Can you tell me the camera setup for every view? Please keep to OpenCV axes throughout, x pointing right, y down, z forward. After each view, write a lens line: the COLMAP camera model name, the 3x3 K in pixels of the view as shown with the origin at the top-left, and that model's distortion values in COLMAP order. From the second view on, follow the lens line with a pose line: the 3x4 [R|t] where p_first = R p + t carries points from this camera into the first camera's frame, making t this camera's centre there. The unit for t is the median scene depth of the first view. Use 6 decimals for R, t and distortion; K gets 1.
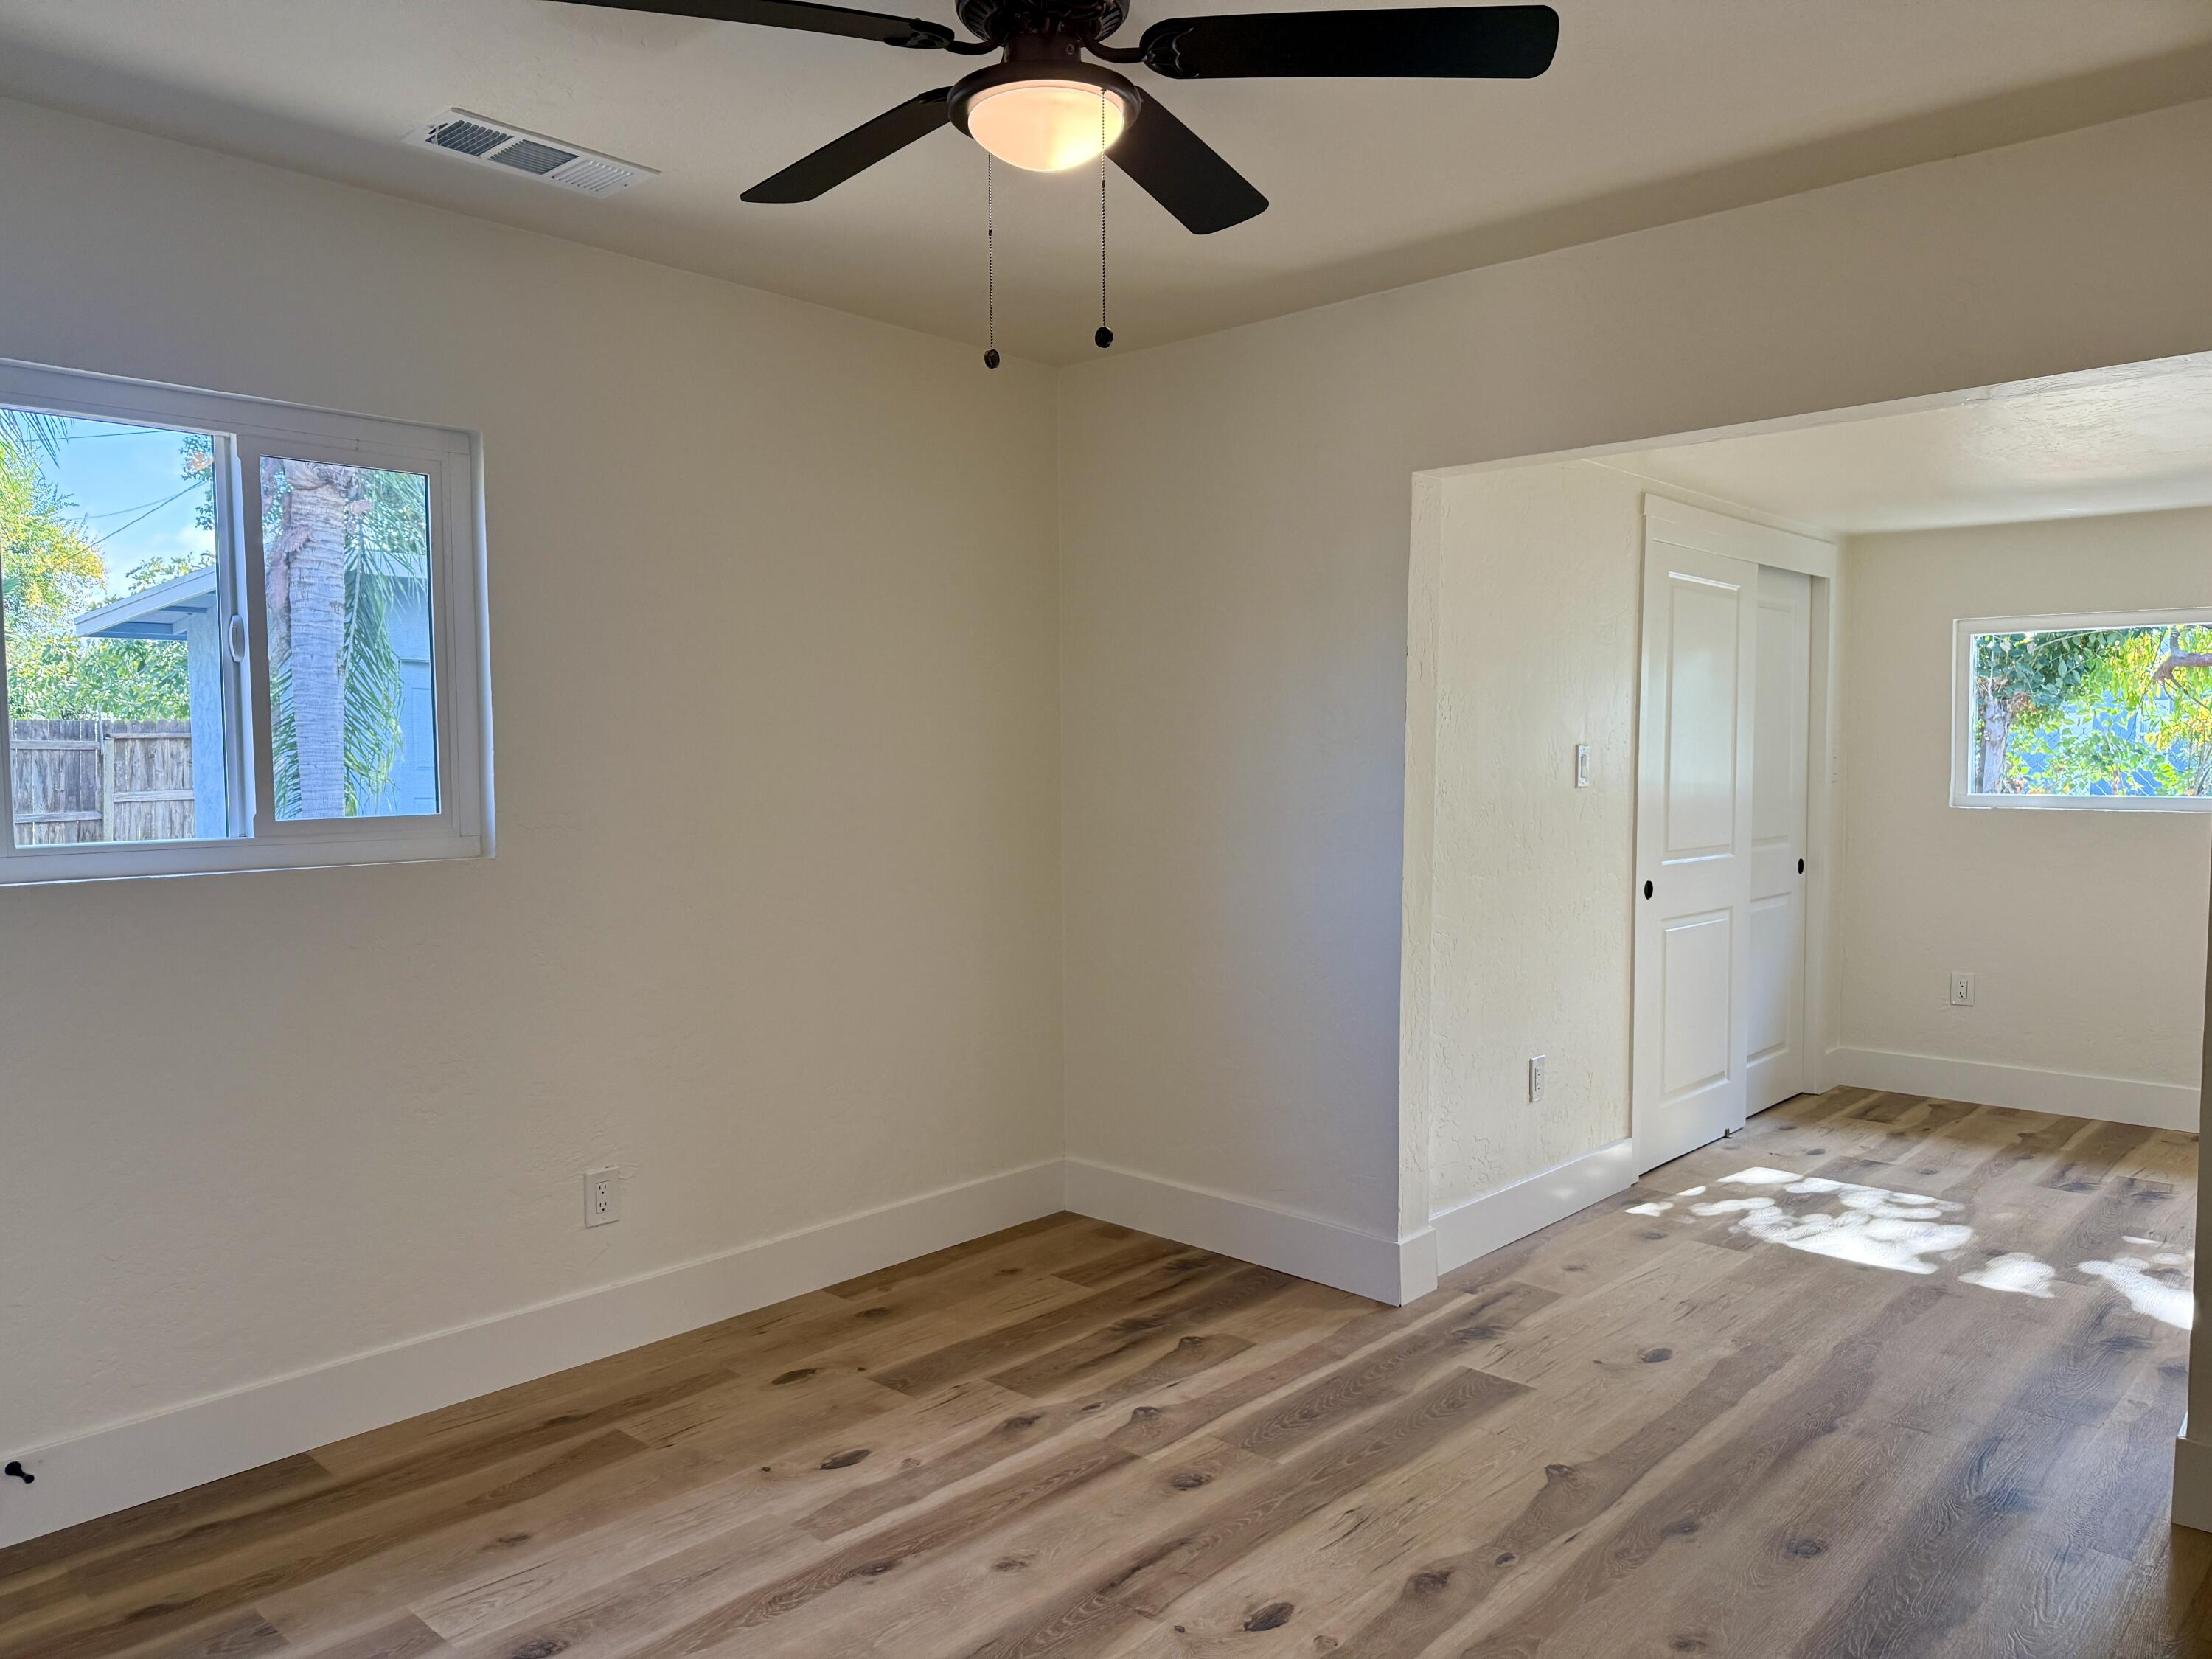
lens RADIAL K [[1555.5, 0, 1139.2], [0, 1555.5, 832.3], [0, 0, 1]] dist [0.054734, -0.042367]
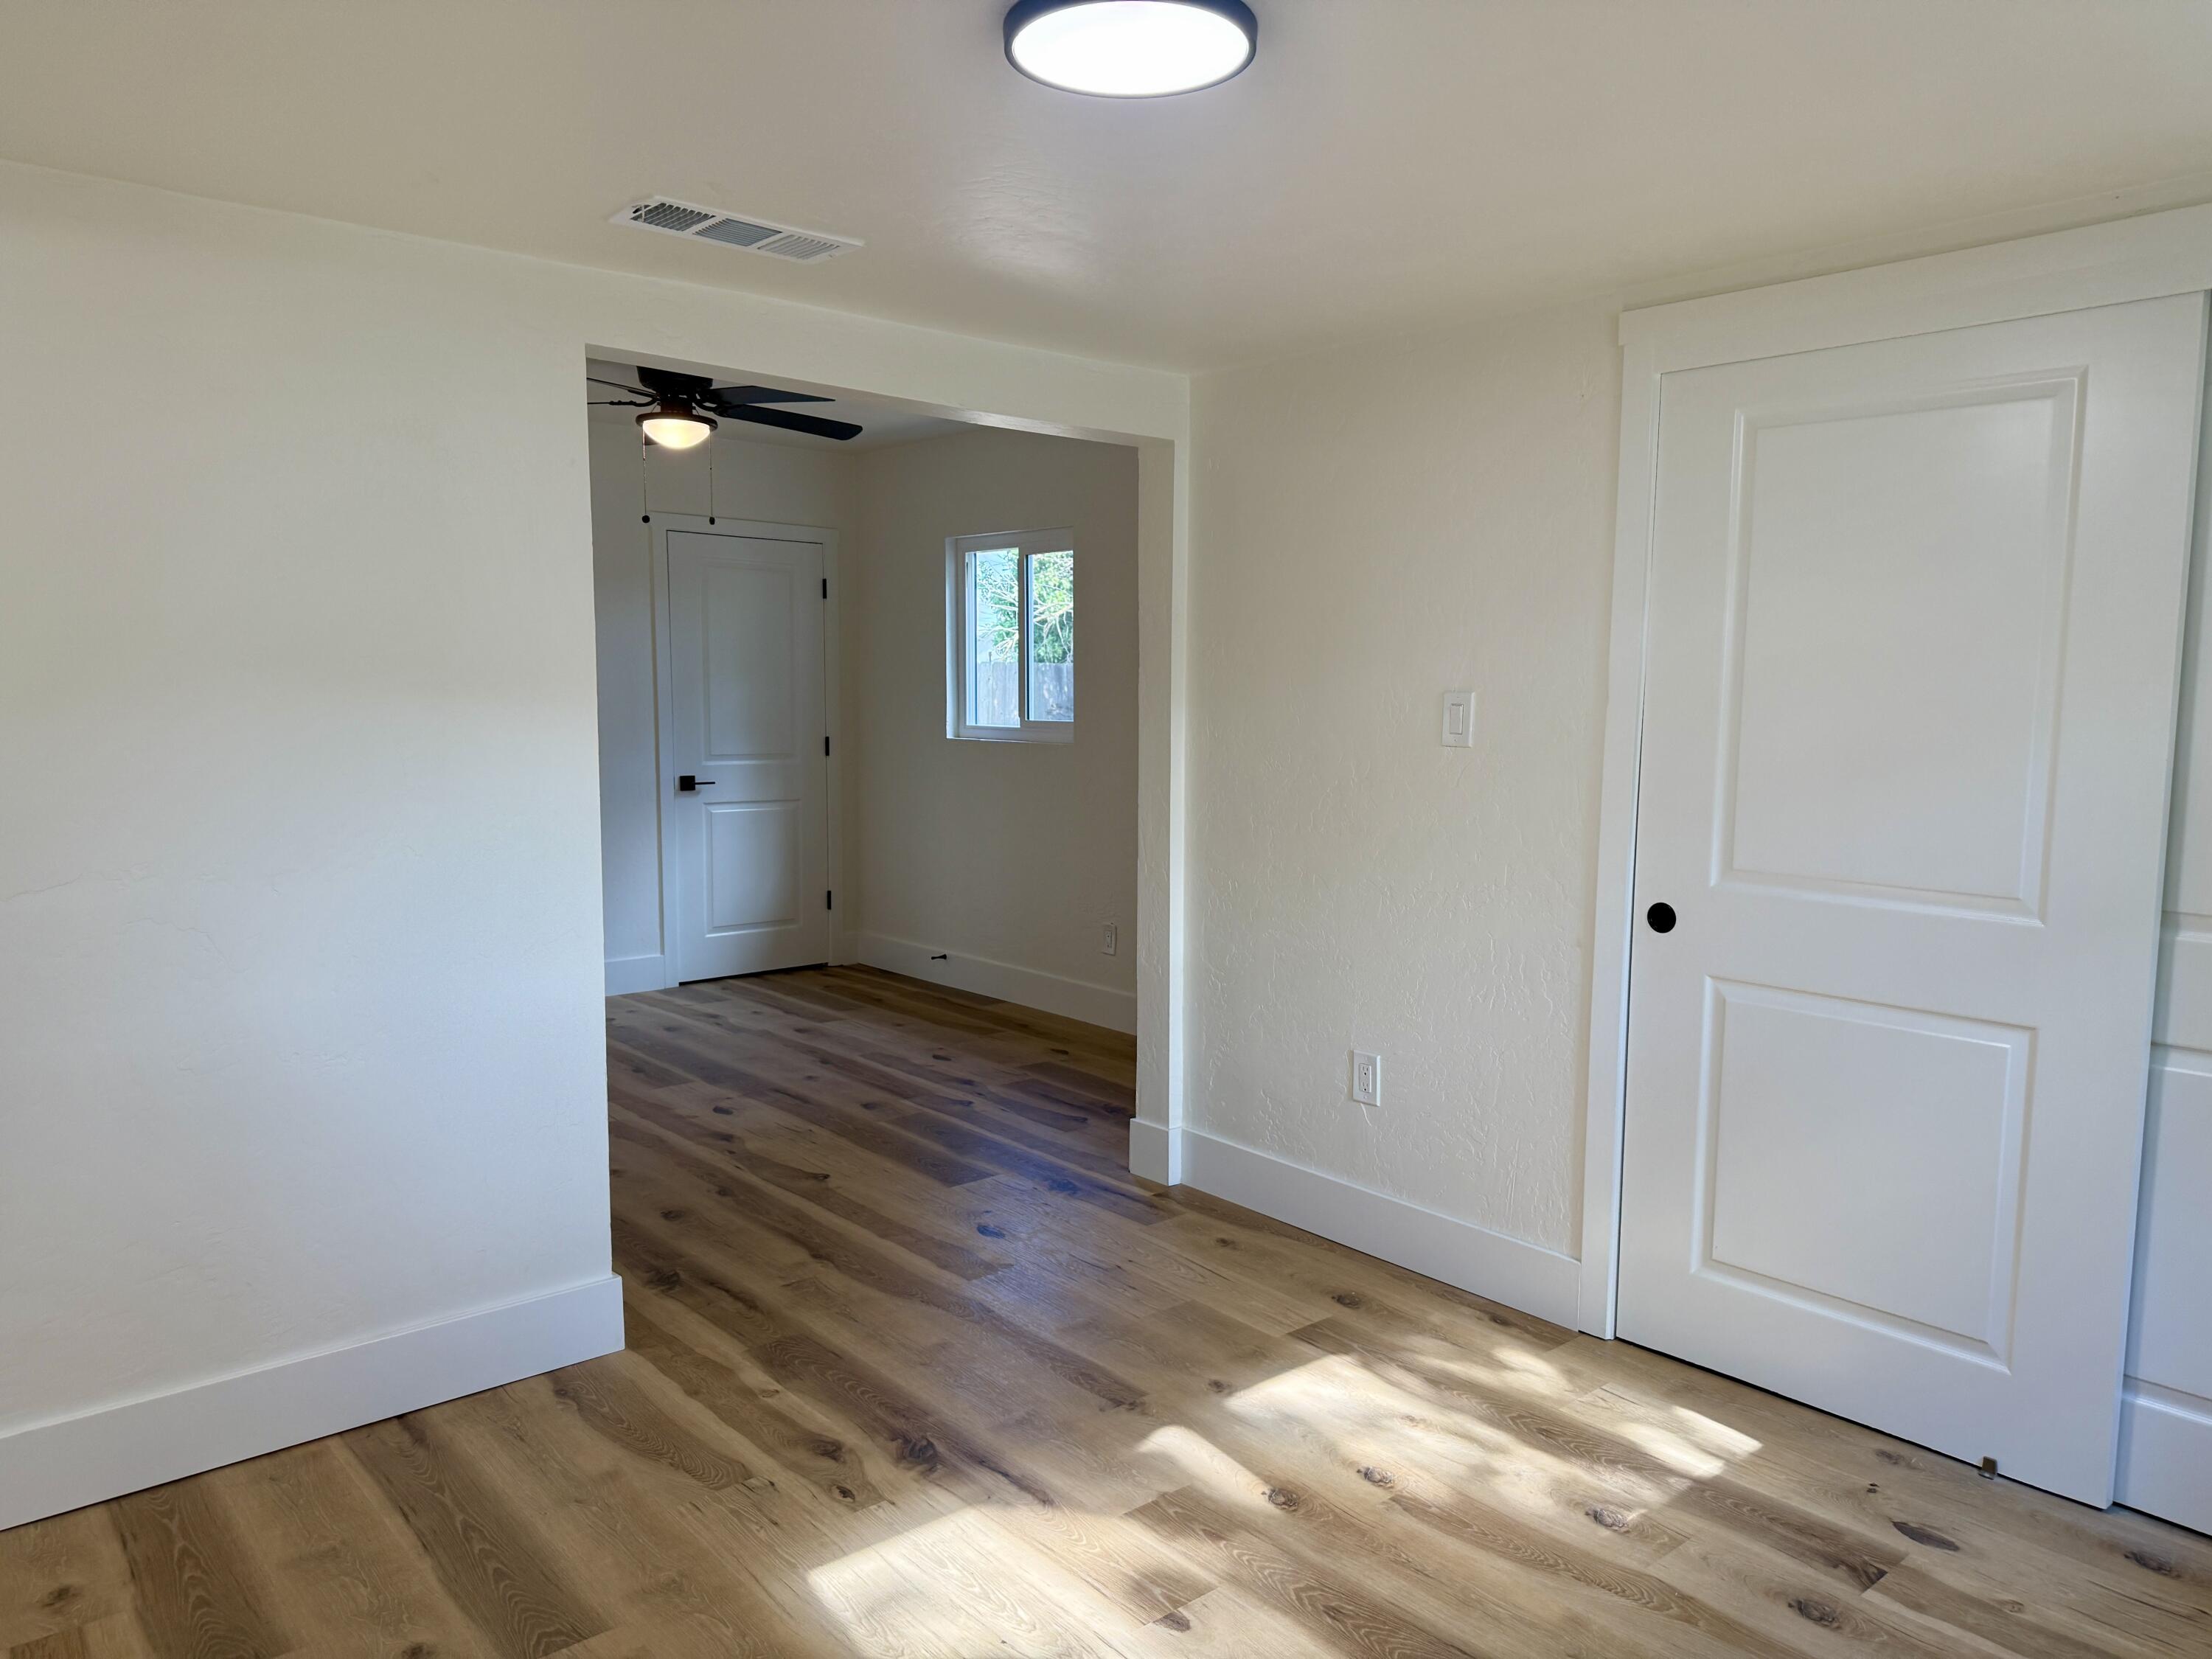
lens RADIAL K [[1555.5, 0, 1139.2], [0, 1555.5, 832.3], [0, 0, 1]] dist [0.054734, -0.042367]
pose [[-0.119779, 0.086545, -0.989021, 1.550532], [-0.066794, 0.993234, 0.095003, -0.066199], [0.990551, 0.077440, -0.113188, 1.353814]]
